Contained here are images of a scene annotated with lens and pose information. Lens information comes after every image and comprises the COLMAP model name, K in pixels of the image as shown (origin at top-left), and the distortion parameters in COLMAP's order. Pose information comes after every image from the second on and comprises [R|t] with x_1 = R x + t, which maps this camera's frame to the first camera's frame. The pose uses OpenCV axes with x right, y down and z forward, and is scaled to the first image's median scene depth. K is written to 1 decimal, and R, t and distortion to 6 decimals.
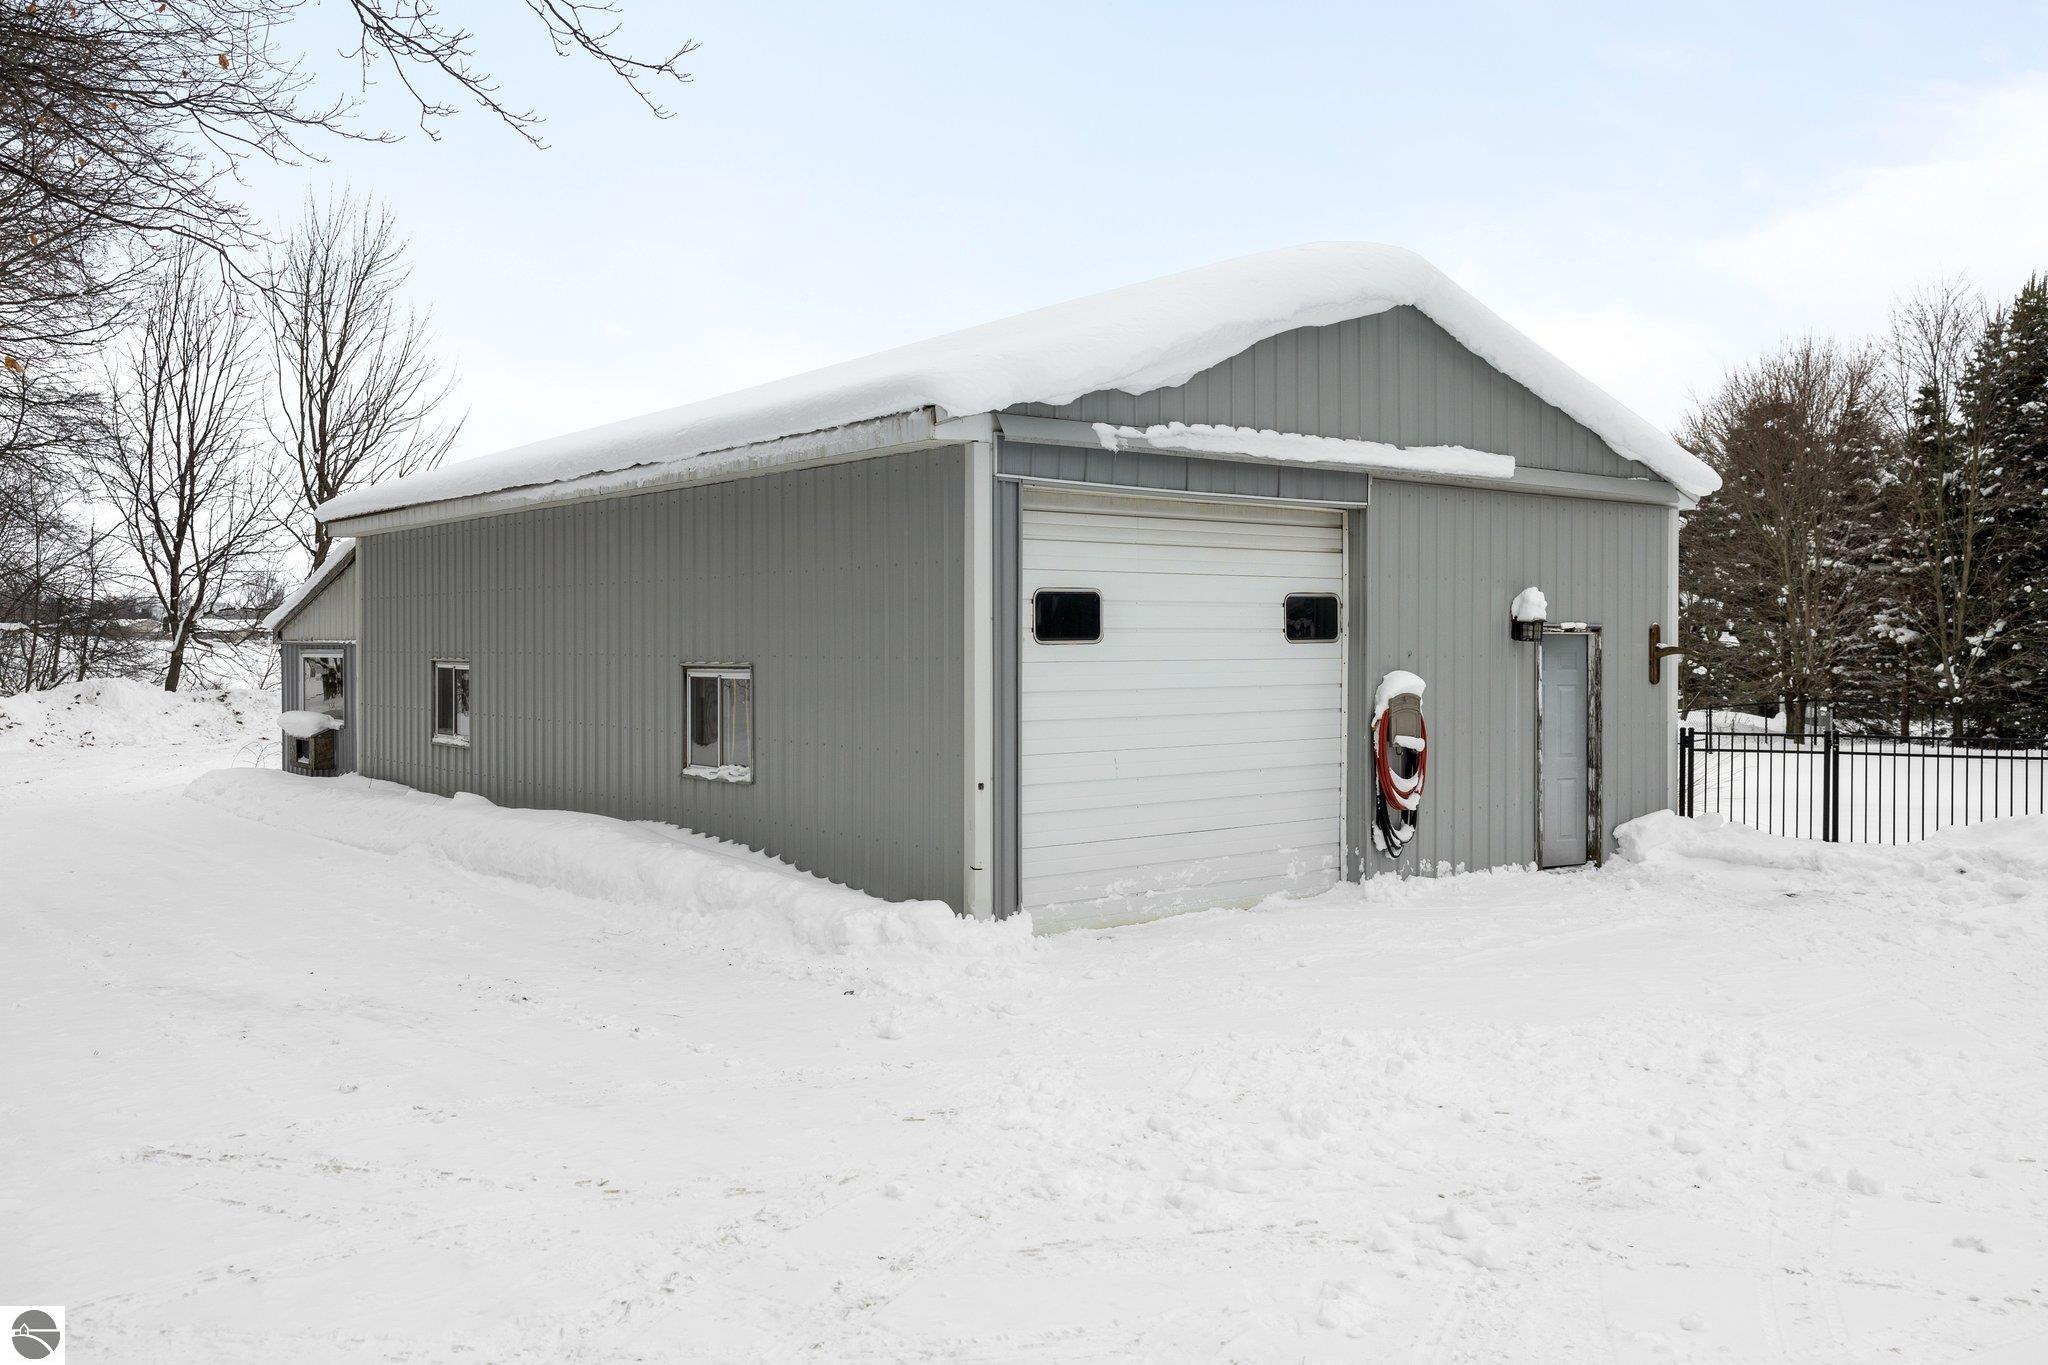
lens RADIAL K [[1737.7, 0, 1024.0], [0, 1737.7, 682.5], [0, 0, 1]] dist [-0.014418, 0.054286]
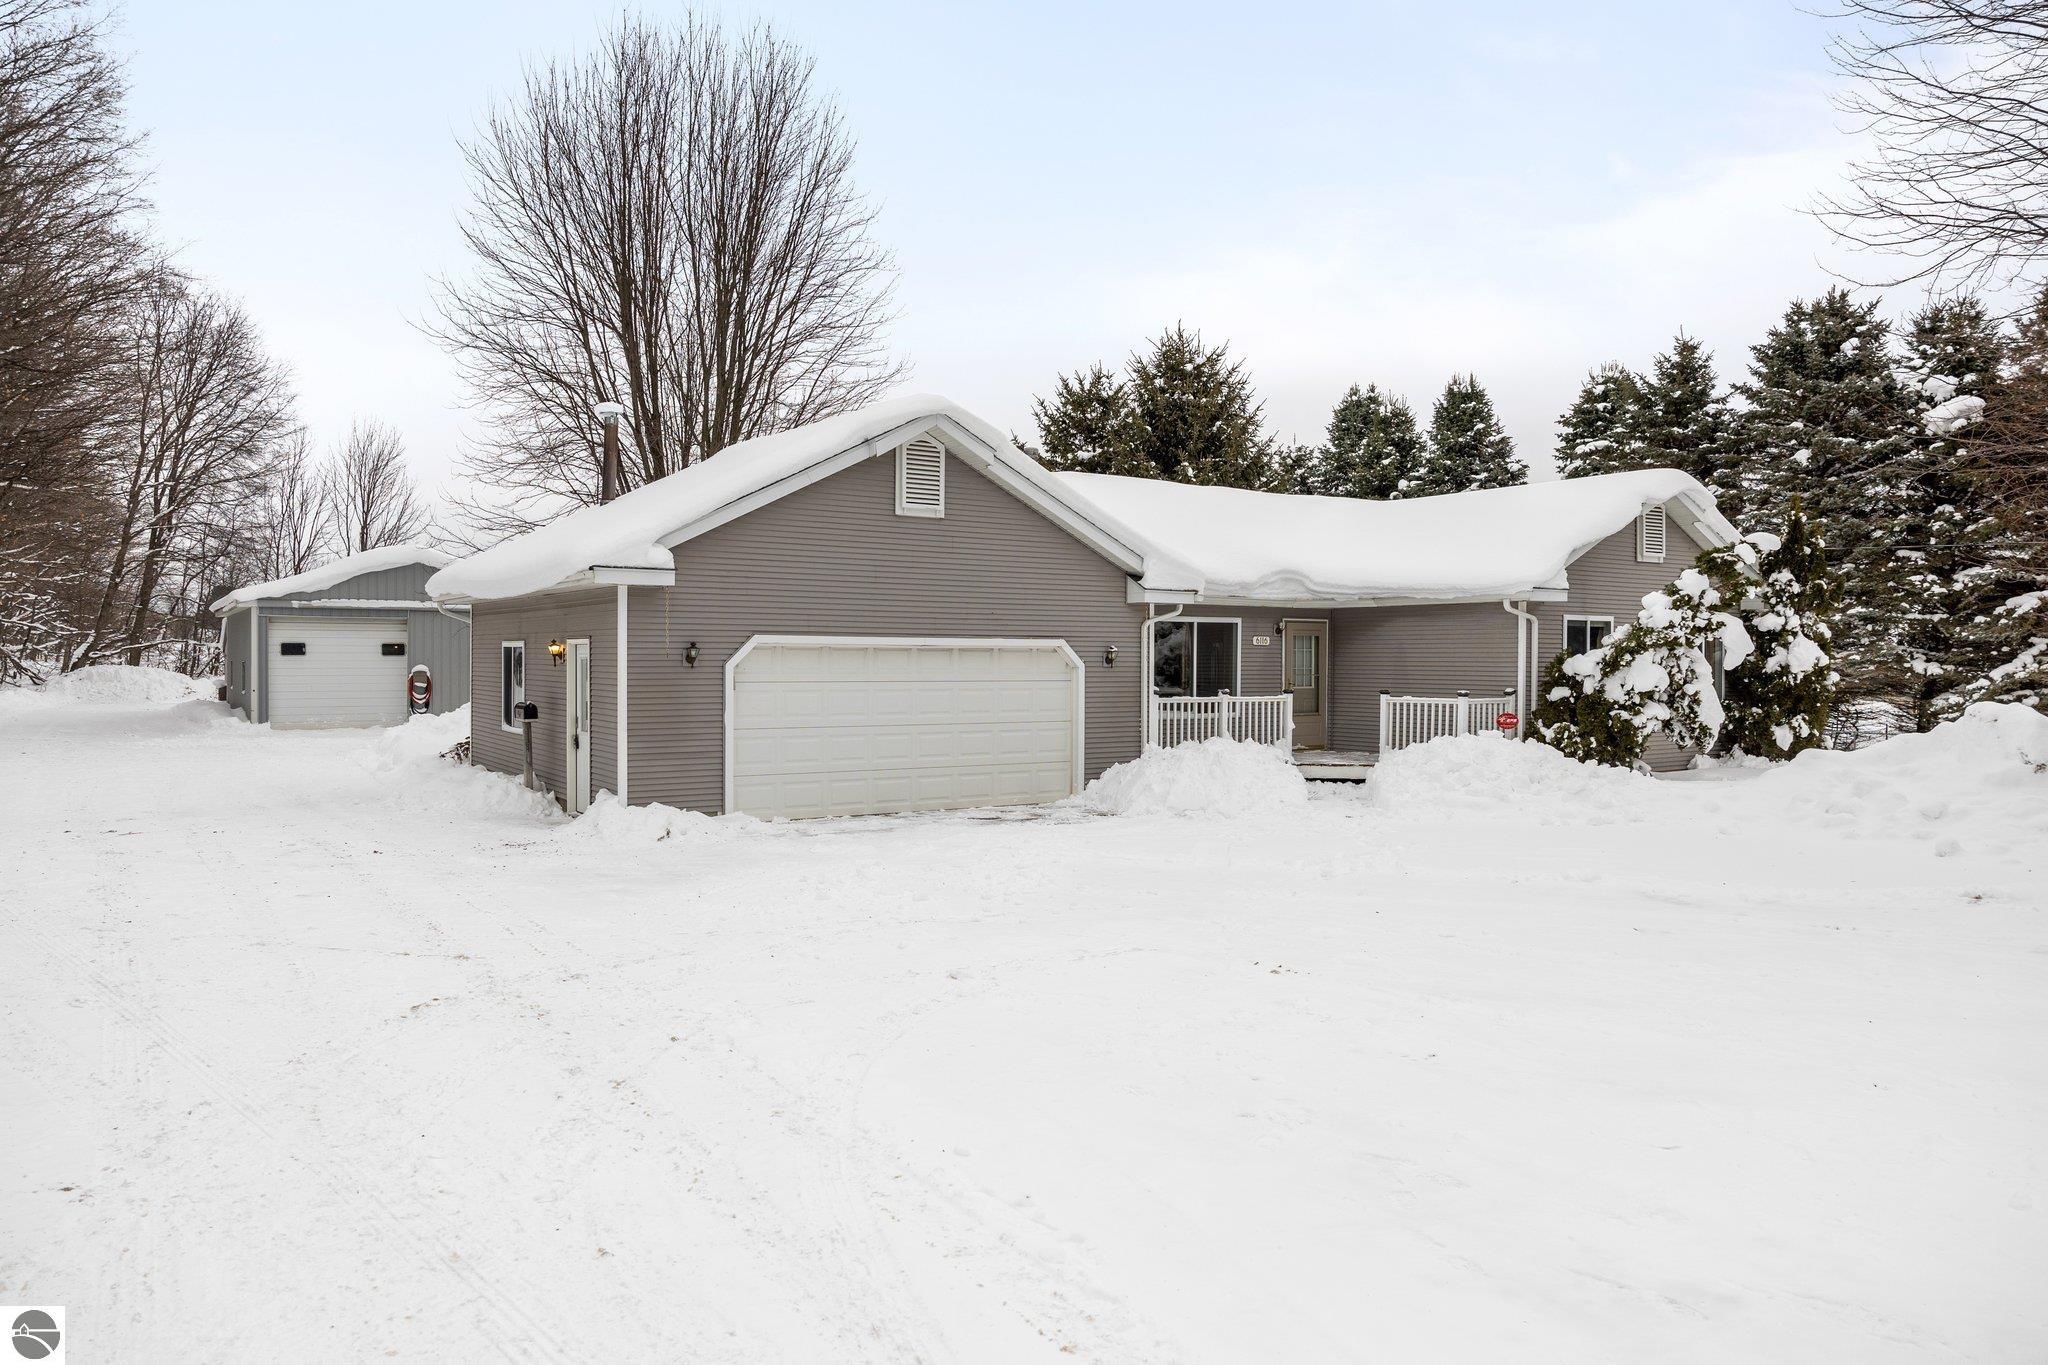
lens RADIAL K [[1433.3, 0, 1059.5], [0, 1433.3, 680.5], [0, 0, 1]] dist [0.002094, -0.001820]
pose [[0.996292, 0.004614, -0.085915, 1.556907], [-0.005032, 0.999977, -0.004651, 0.029539], [0.085892, 0.005066, 0.996292, -1.591656]]
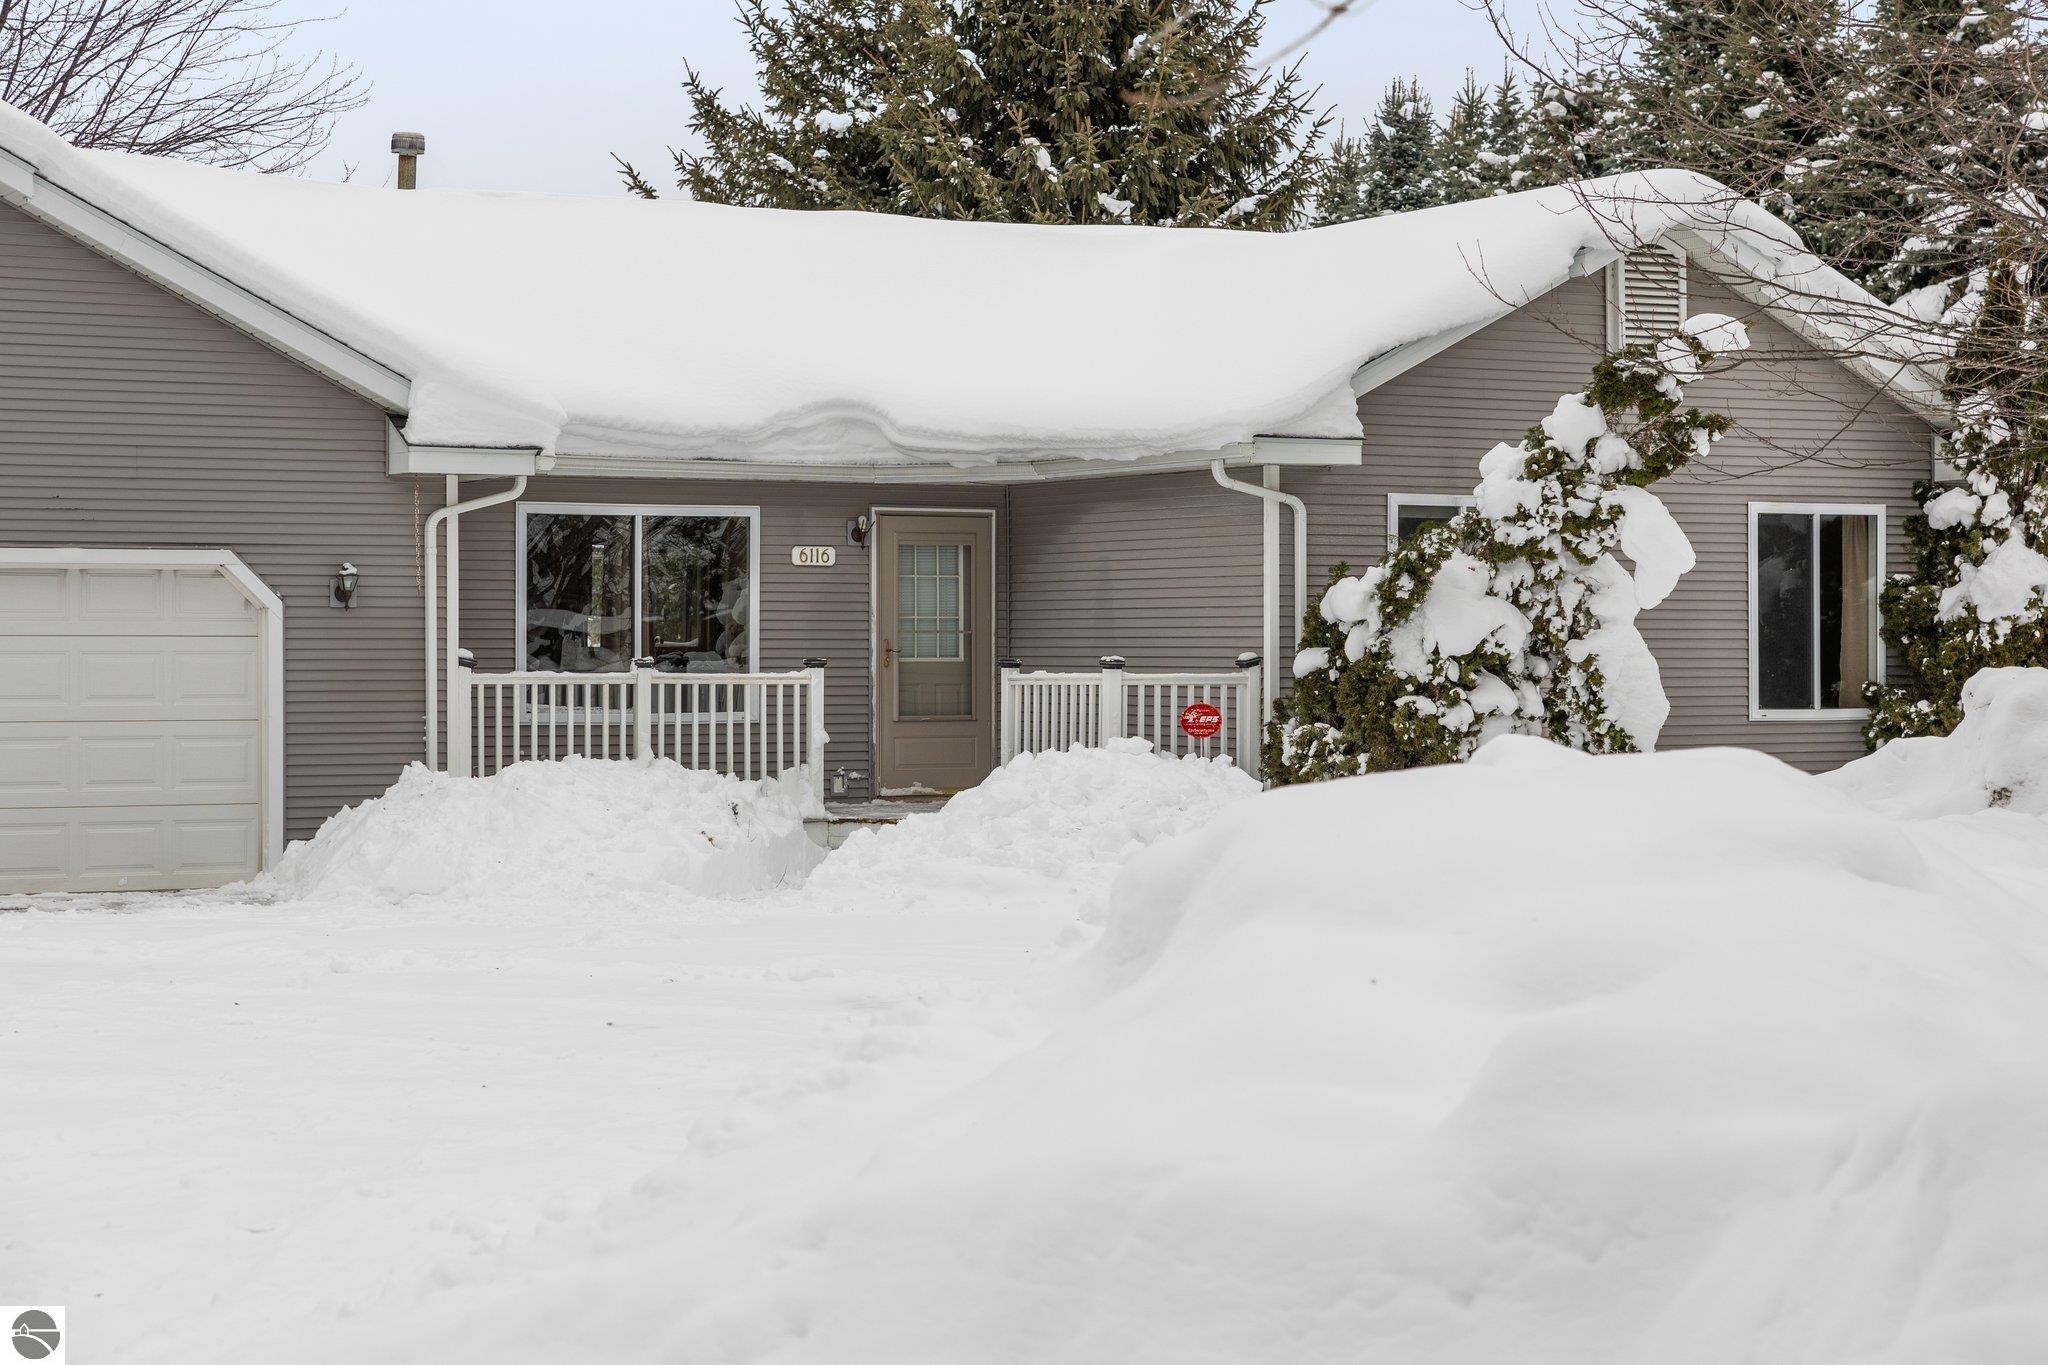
lens RADIAL K [[4042.5, 0, 1024.0], [0, 4042.5, 682.5], [0, 0, 1]] dist [0.048059, 0.041501]
pose [[0.985054, 0.001241, -0.172240, 2.072861], [-0.003029, 0.999944, -0.010118, 0.059646], [0.172218, 0.010488, 0.985003, -1.969733]]
